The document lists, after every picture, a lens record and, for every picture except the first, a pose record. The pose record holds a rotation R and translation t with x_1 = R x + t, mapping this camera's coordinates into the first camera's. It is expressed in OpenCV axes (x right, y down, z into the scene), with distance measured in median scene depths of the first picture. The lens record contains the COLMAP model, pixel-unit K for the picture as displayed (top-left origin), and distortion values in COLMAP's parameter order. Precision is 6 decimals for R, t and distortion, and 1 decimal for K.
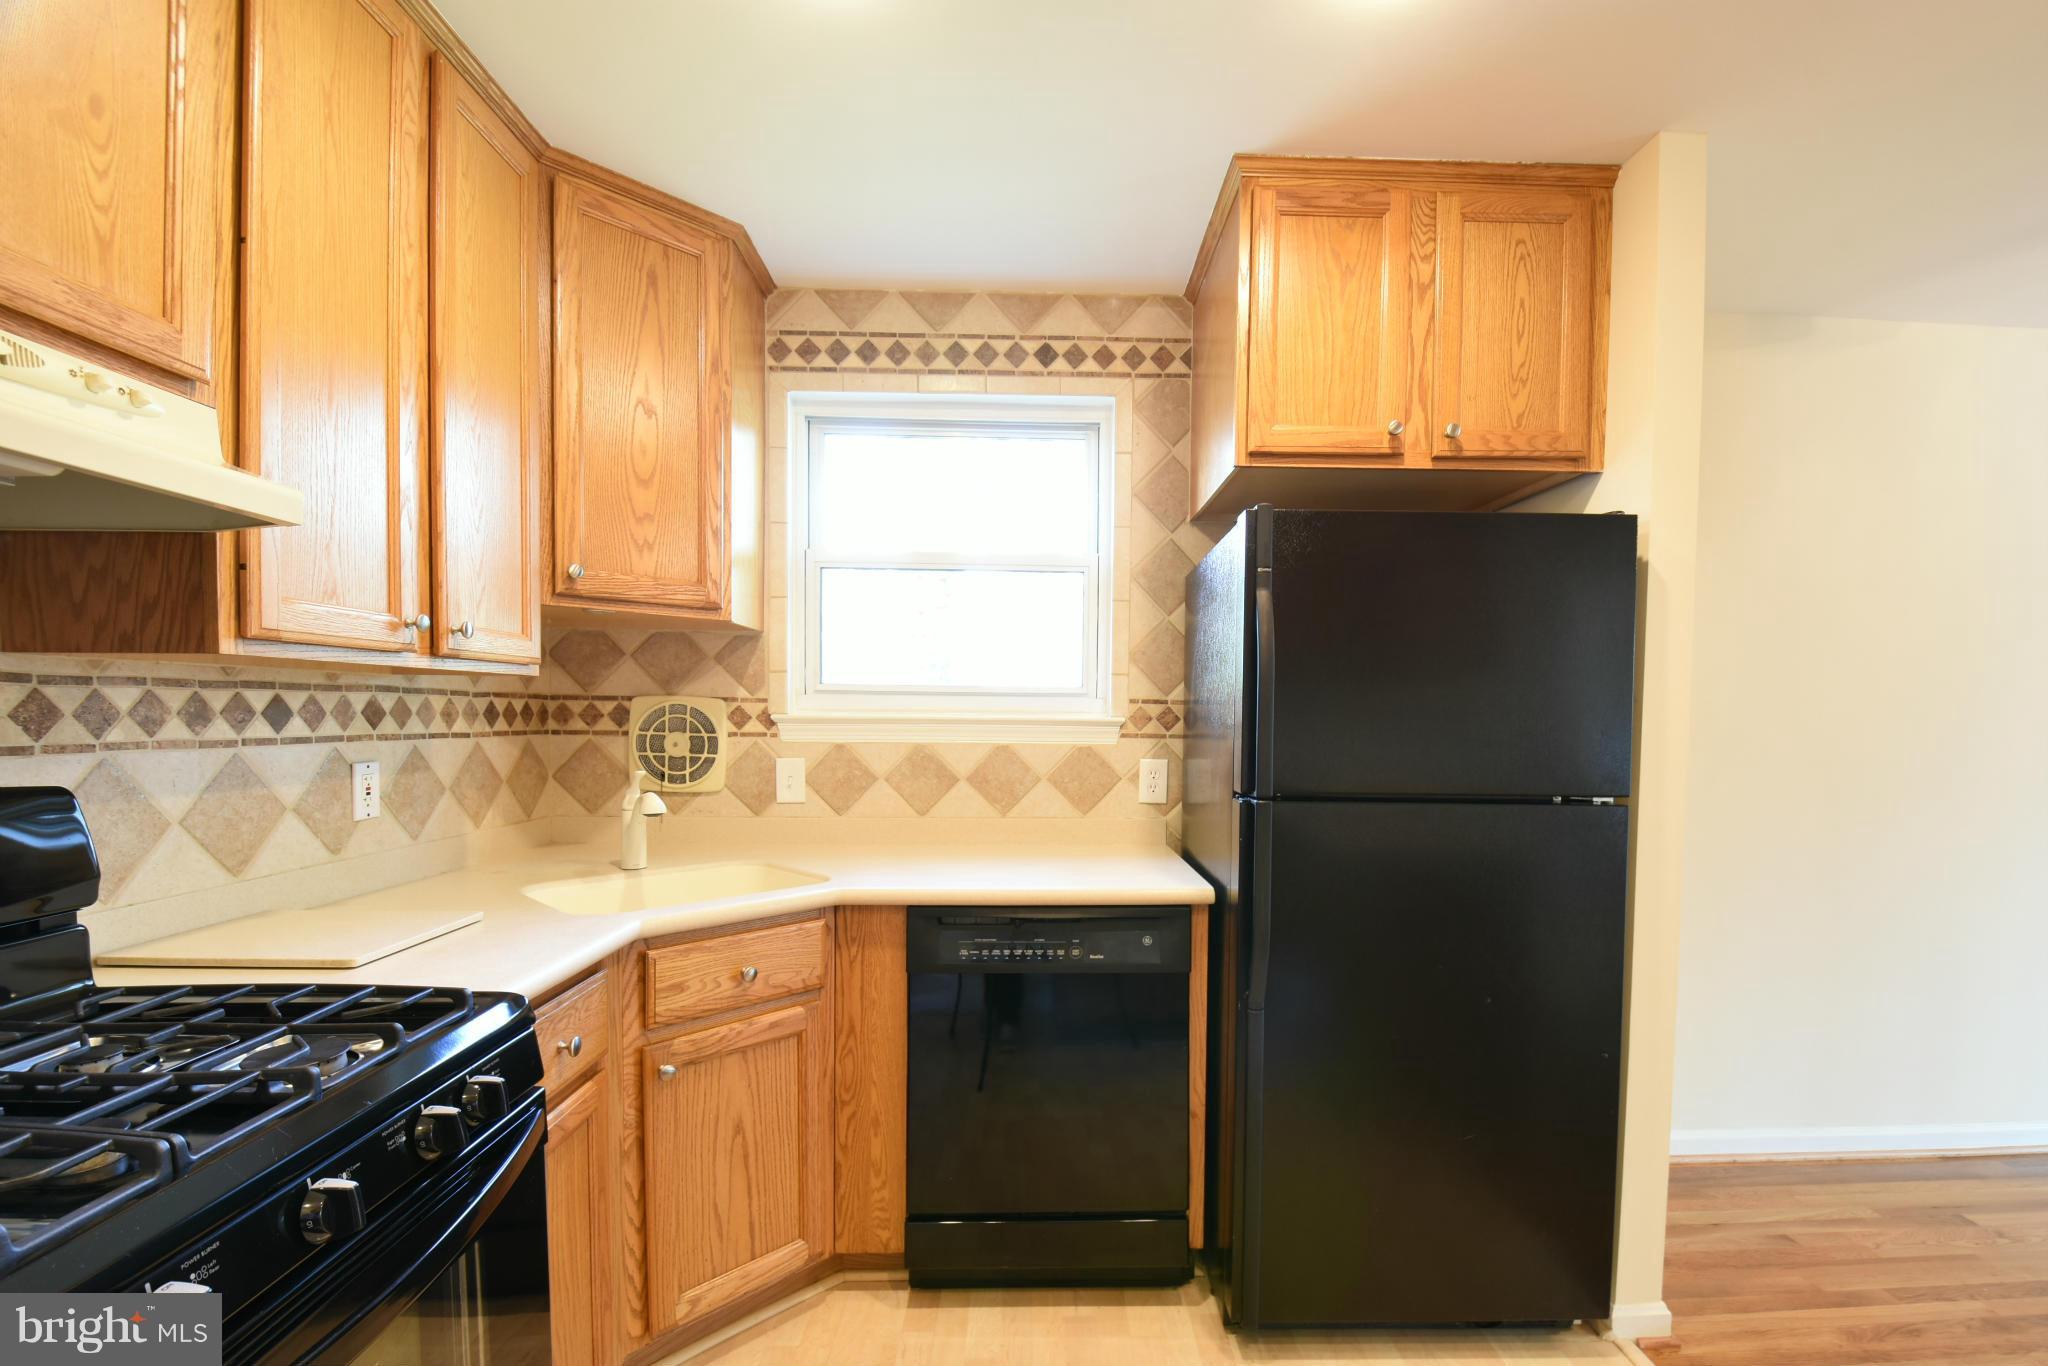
lens RADIAL K [[902.0, 0, 1052.2], [0, 902.0, 748.4], [0, 0, 1]] dist [0.013733, -0.019291]
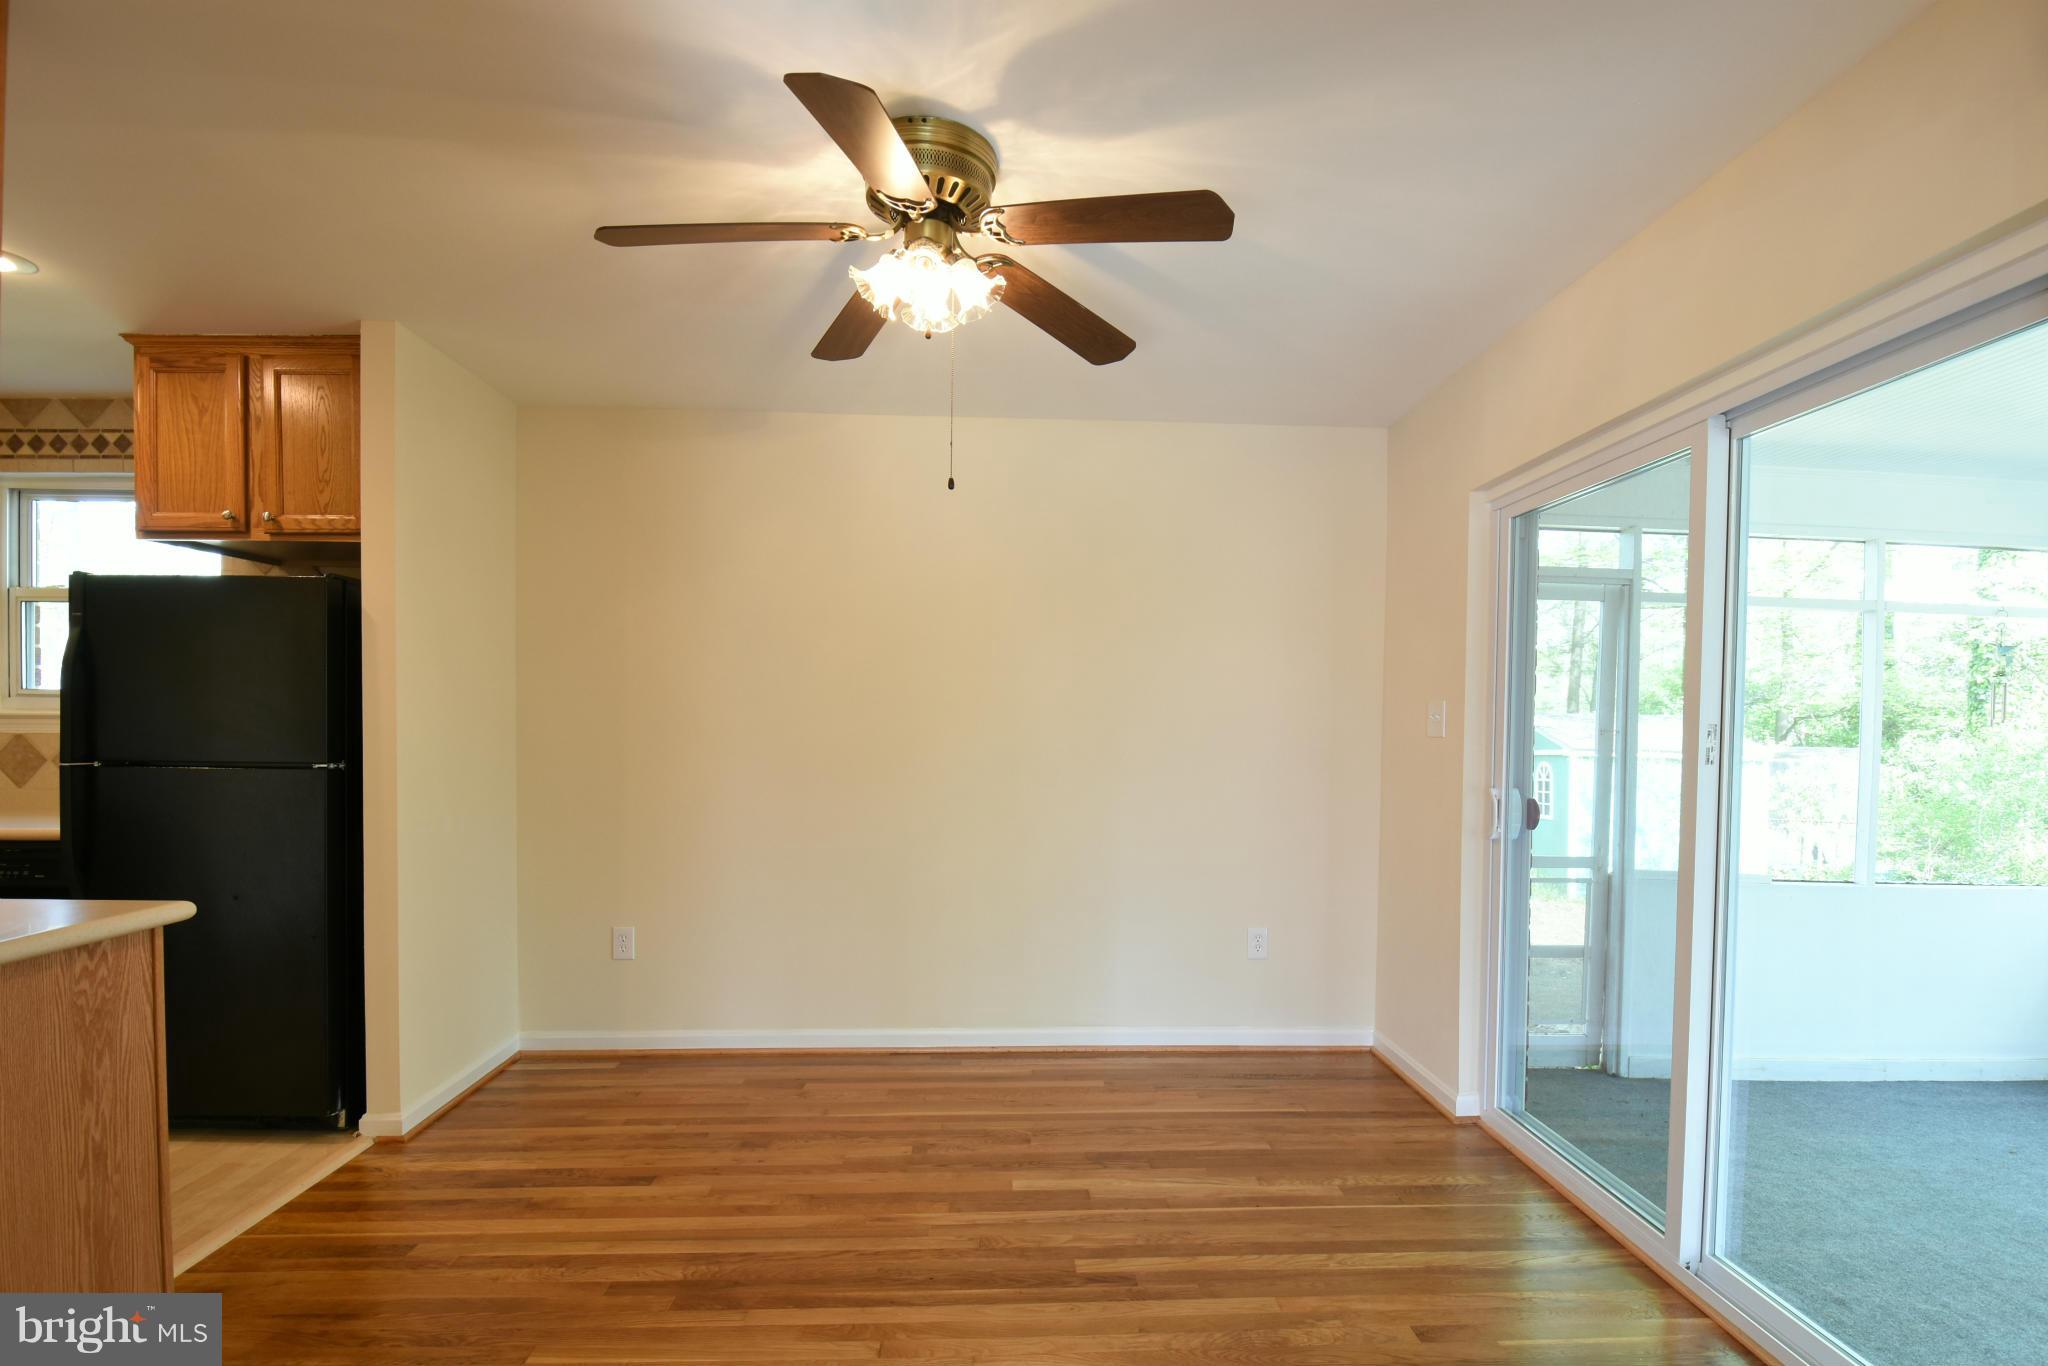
lens RADIAL K [[975.5, 0, 1050.5], [0, 975.5, 738.7], [0, 0, 1]] dist [0.022105, -0.018906]
pose [[0.999996, -0.002122, 0.001892, 1.654272], [0.002154, 0.999853, -0.016988, 0.038020], [-0.001855, 0.016992, 0.999854, -0.571438]]
